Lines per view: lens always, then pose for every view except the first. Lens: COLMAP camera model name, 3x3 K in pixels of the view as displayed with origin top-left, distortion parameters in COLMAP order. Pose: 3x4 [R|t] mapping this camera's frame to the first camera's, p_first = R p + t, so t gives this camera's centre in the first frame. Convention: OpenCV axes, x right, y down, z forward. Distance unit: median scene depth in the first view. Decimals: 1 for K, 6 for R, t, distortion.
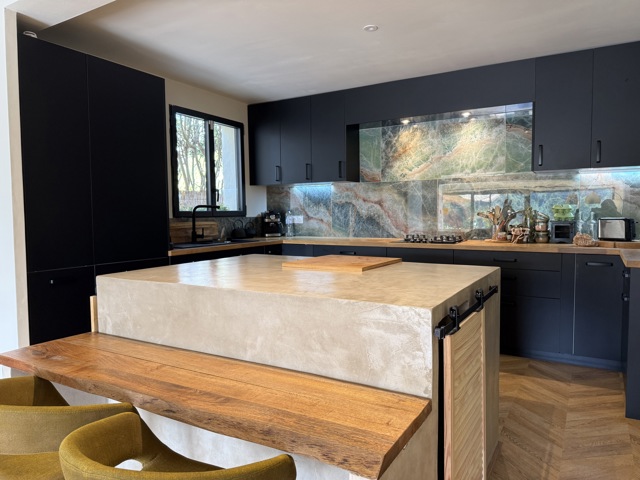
lens RADIAL K [[443.1, 0, 320.0], [0, 443.1, 240.0], [0, 0, 1]] dist [0.137522, -0.190874]
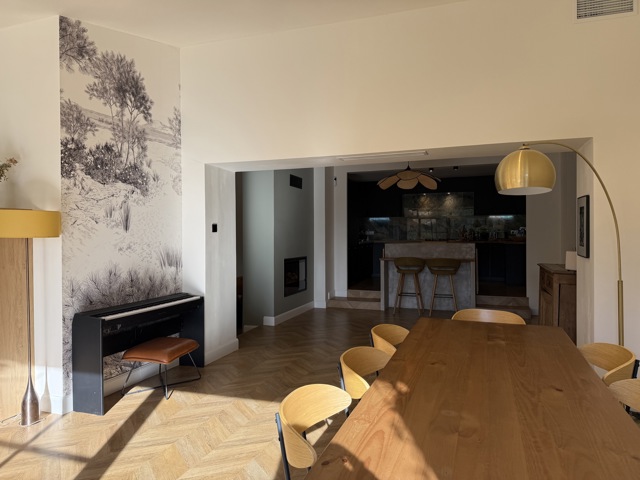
lens RADIAL K [[443.1, 0, 320.0], [0, 443.1, 240.0], [0, 0, 1]] dist [0.137522, -0.190874]
pose [[0.981212, 0.006707, 0.192814, -0.793699], [0.002453, 0.998881, -0.047234, 0.101386], [-0.192915, 0.046819, 0.980098, -1.216898]]
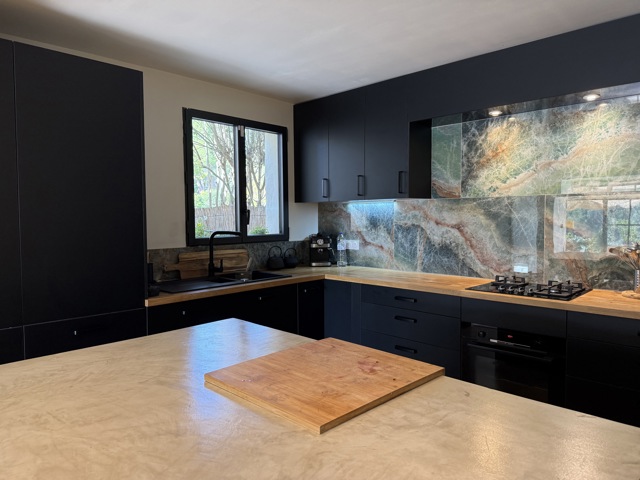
lens RADIAL K [[443.1, 0, 320.0], [0, 443.1, 240.0], [0, 0, 1]] dist [0.137522, -0.190874]
pose [[0.969105, 0.017232, -0.246048, 0.095923], [-0.018613, 0.999821, -0.003288, -0.056026], [0.245947, 0.007766, 0.969252, 0.239481]]
